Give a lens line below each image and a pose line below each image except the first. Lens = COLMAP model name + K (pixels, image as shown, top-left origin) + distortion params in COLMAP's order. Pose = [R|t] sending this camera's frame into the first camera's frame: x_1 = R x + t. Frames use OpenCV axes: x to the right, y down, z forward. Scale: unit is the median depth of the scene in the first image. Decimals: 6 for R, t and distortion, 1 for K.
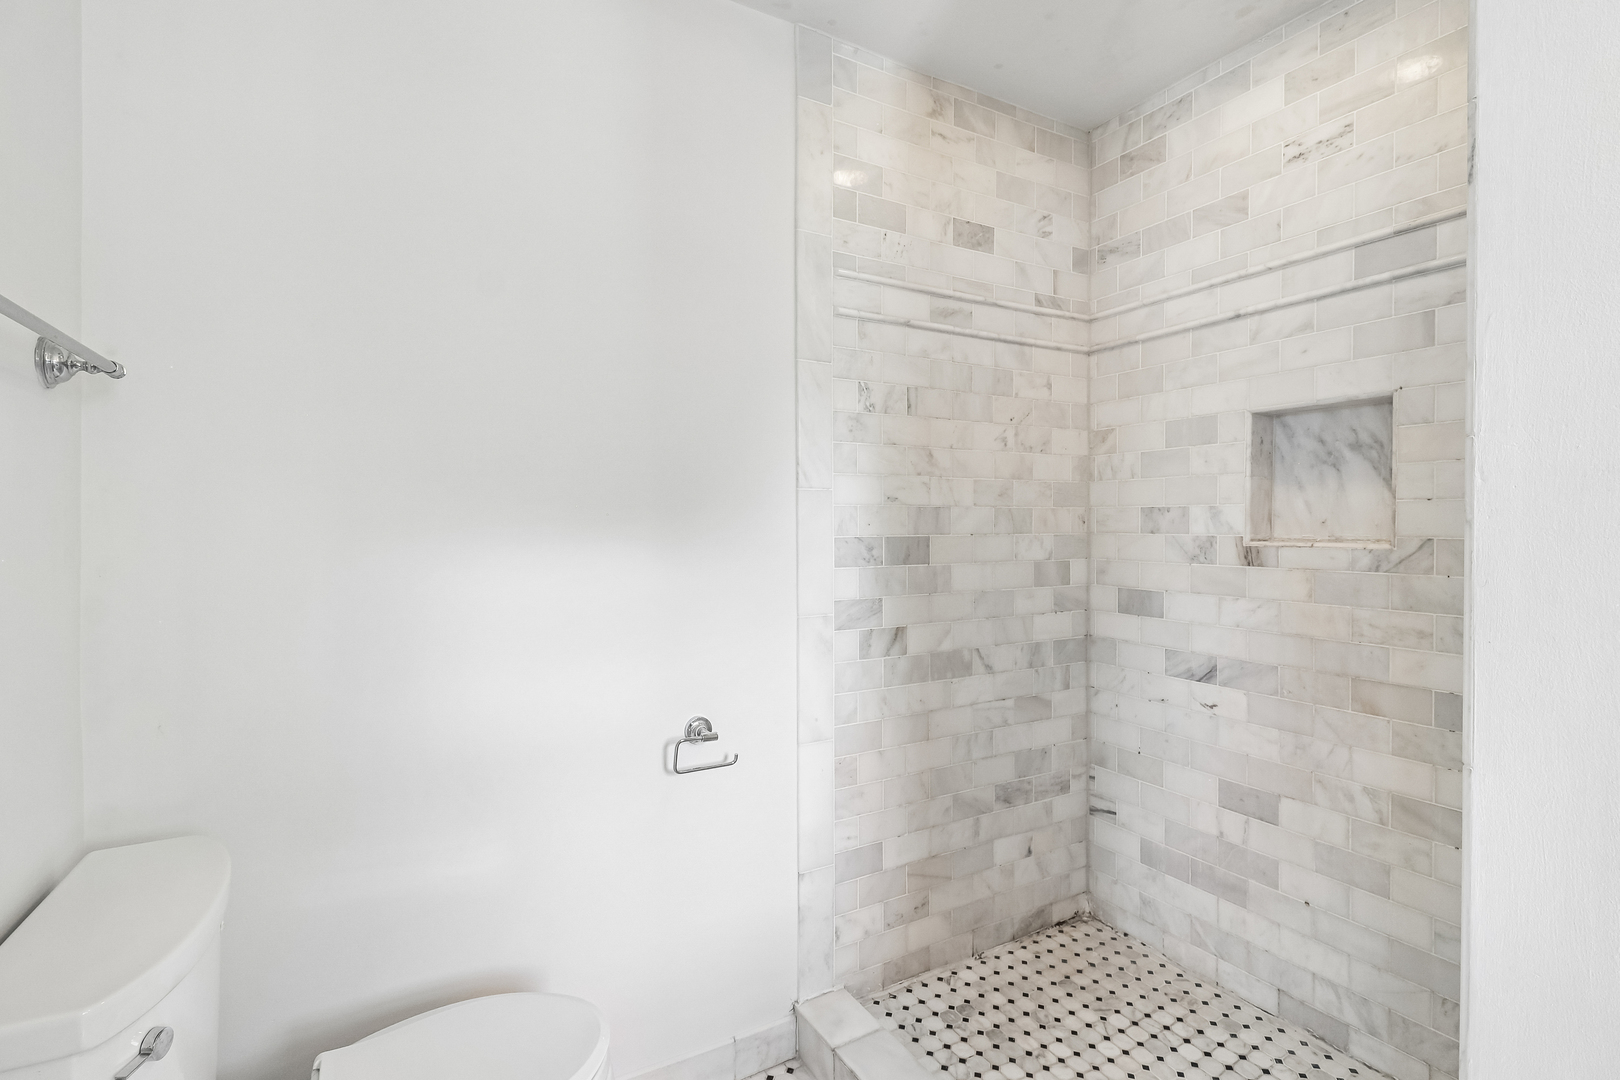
lens RADIAL K [[780.3, 0, 804.8], [0, 780.3, 515.3], [0, 0, 1]] dist [0.024366, -0.013427]
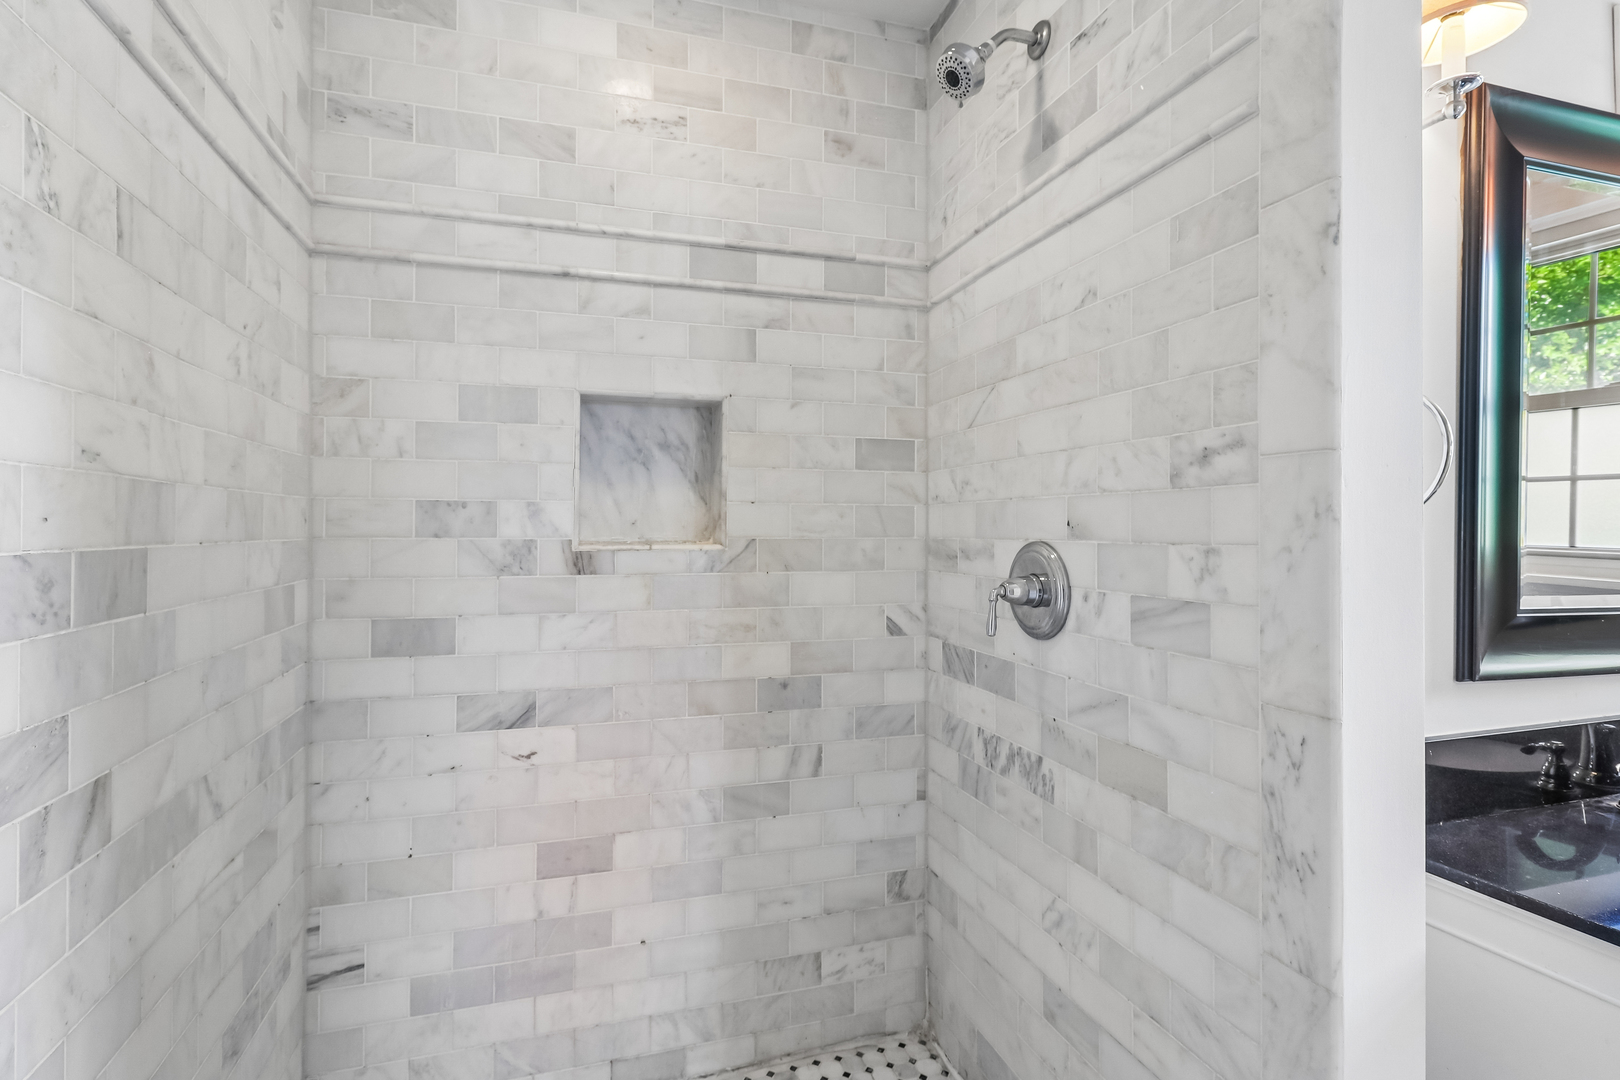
lens RADIAL K [[780.3, 0, 804.8], [0, 780.3, 515.3], [0, 0, 1]] dist [0.024366, -0.013427]
pose [[0.218558, 0.018701, 0.975645, -0.194469], [-0.012634, 0.999787, -0.016334, 0.011297], [-0.975742, -0.008756, 0.218748, 0.562840]]
